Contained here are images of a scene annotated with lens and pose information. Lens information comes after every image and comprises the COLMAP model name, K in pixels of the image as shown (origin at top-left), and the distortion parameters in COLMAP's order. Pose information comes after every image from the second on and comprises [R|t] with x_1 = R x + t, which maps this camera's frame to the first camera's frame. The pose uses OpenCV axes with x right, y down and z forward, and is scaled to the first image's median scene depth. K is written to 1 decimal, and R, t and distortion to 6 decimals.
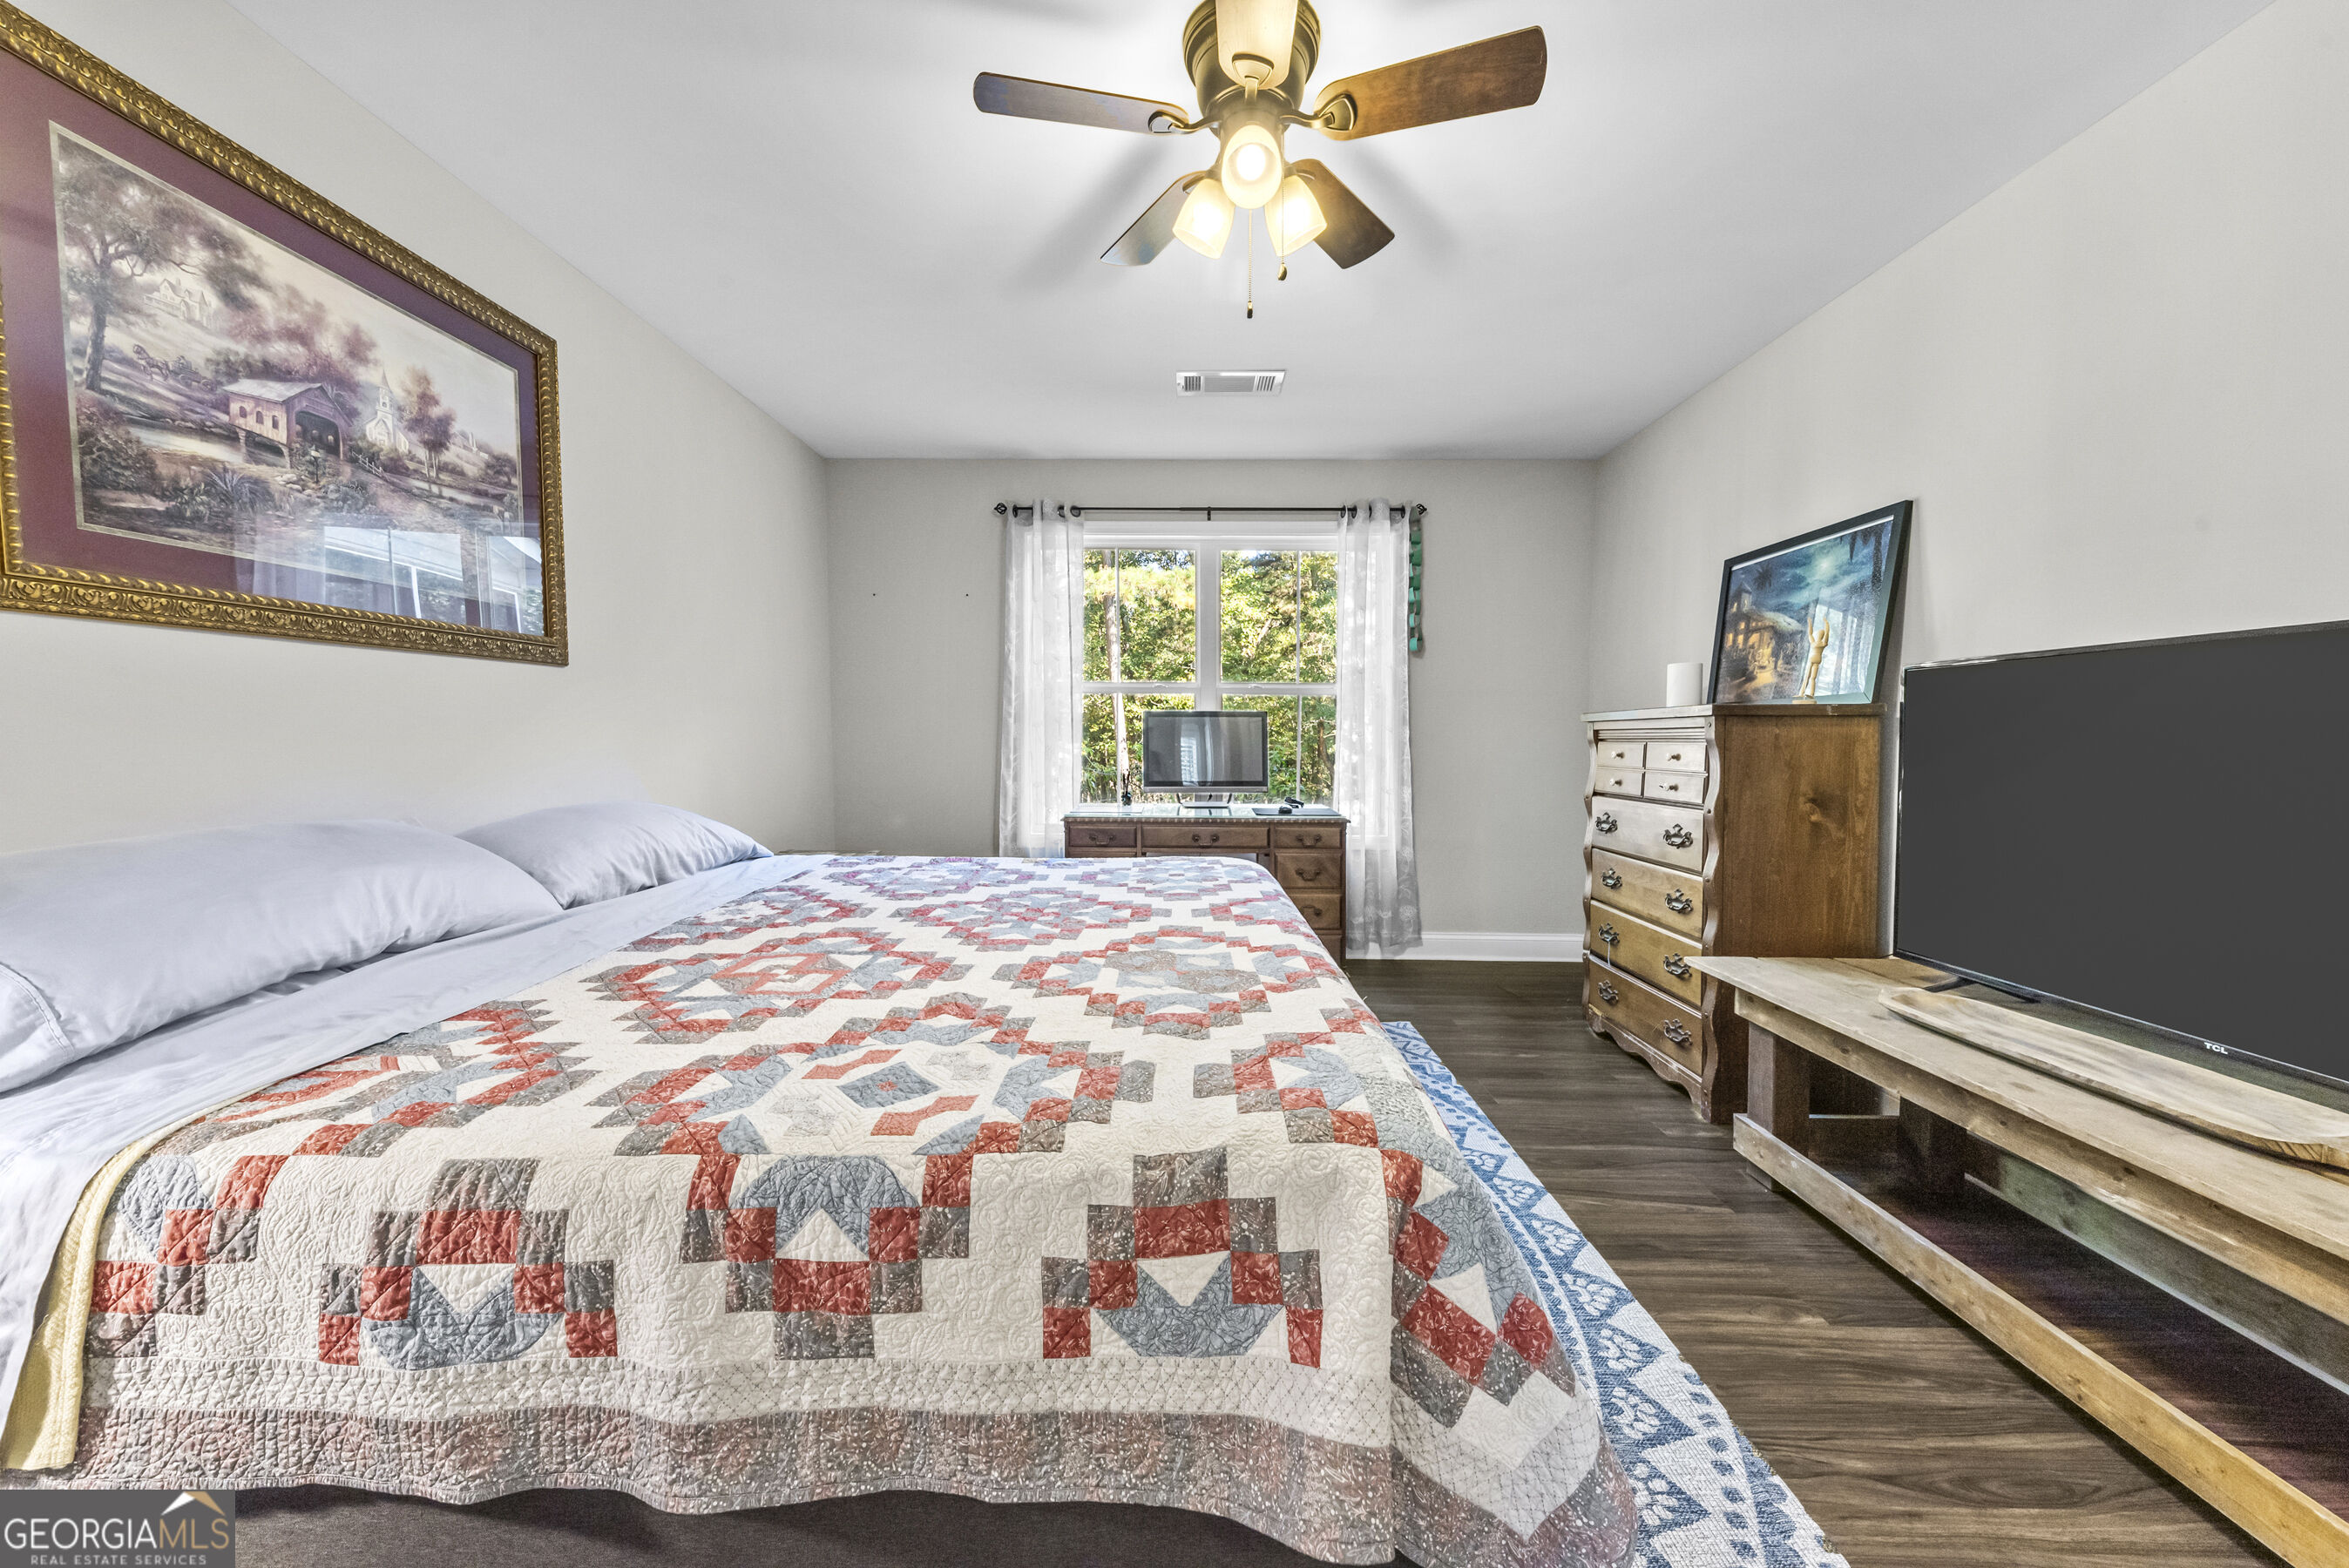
lens RADIAL K [[822.3, 0, 1174.3], [0, 822.3, 768.6], [0, 0, 1]] dist [0.013256, -0.004073]
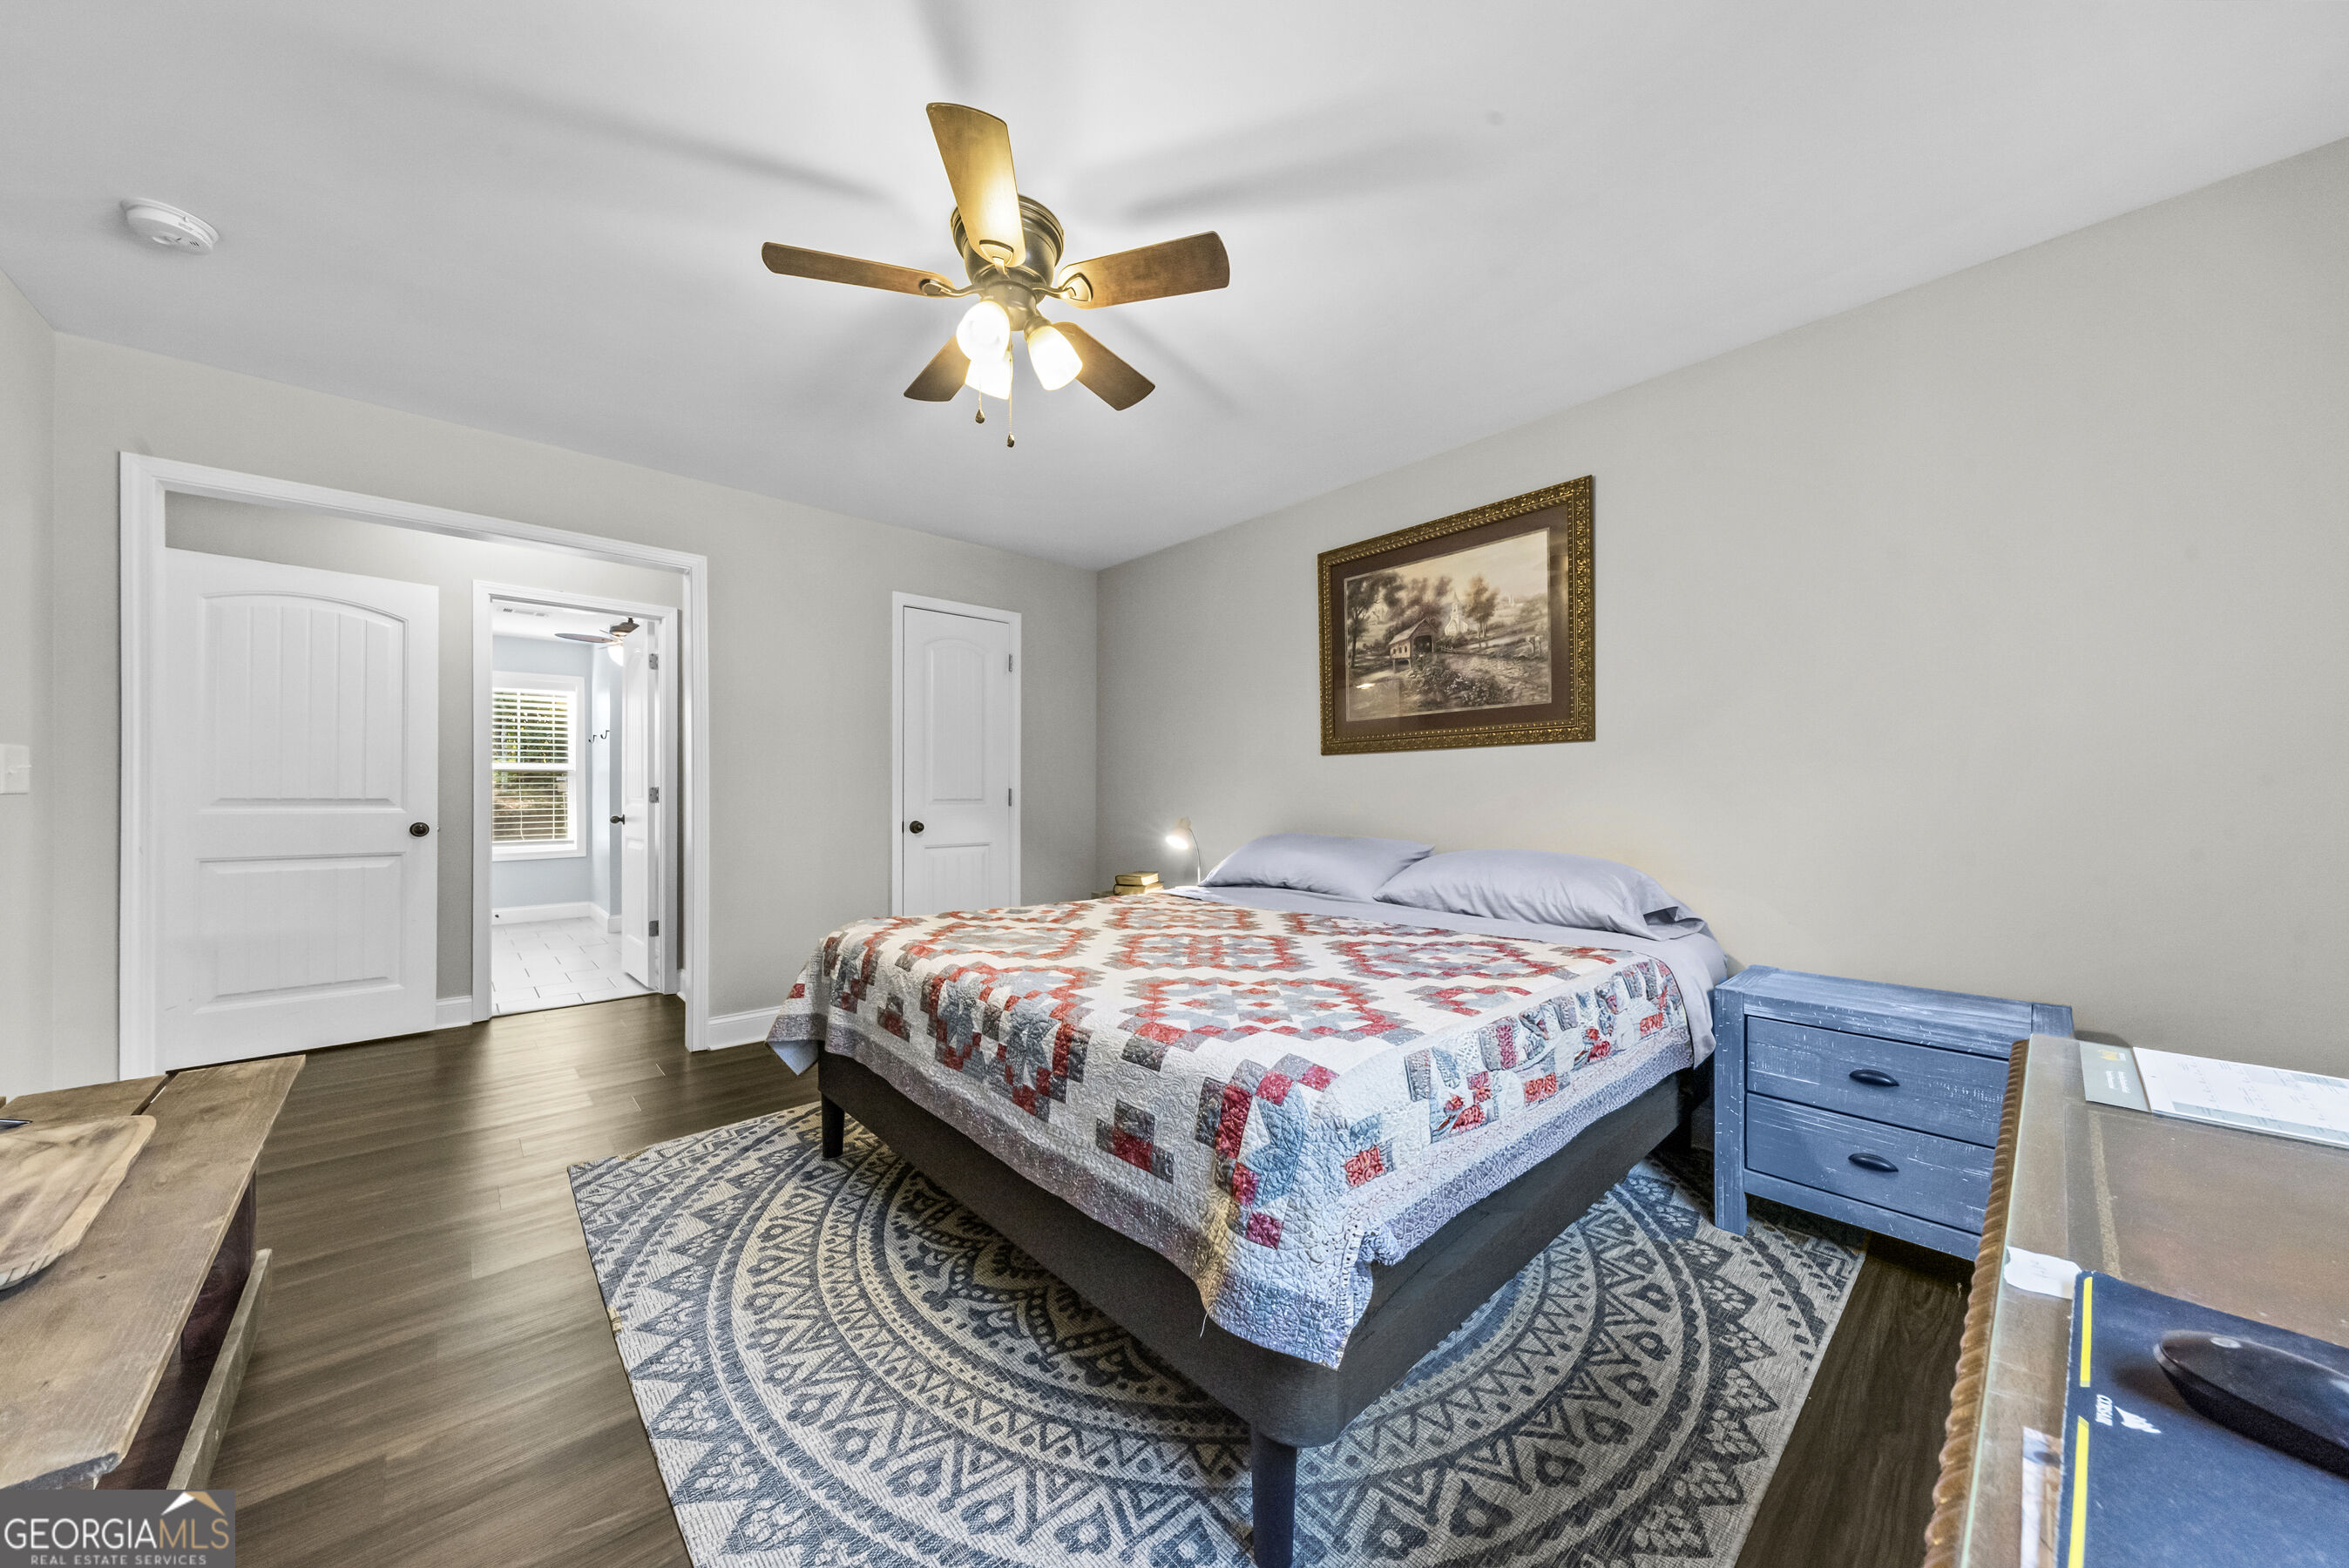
lens RADIAL K [[787.1, 0, 1144.9], [0, 787.1, 783.1], [0, 0, 1]] dist [0.013815, -0.000006]
pose [[-0.752318, -0.016761, -0.658587, 0.748331], [-0.032559, 0.999401, 0.011759, -0.080955], [0.657995, 0.030289, -0.752413, 2.136687]]
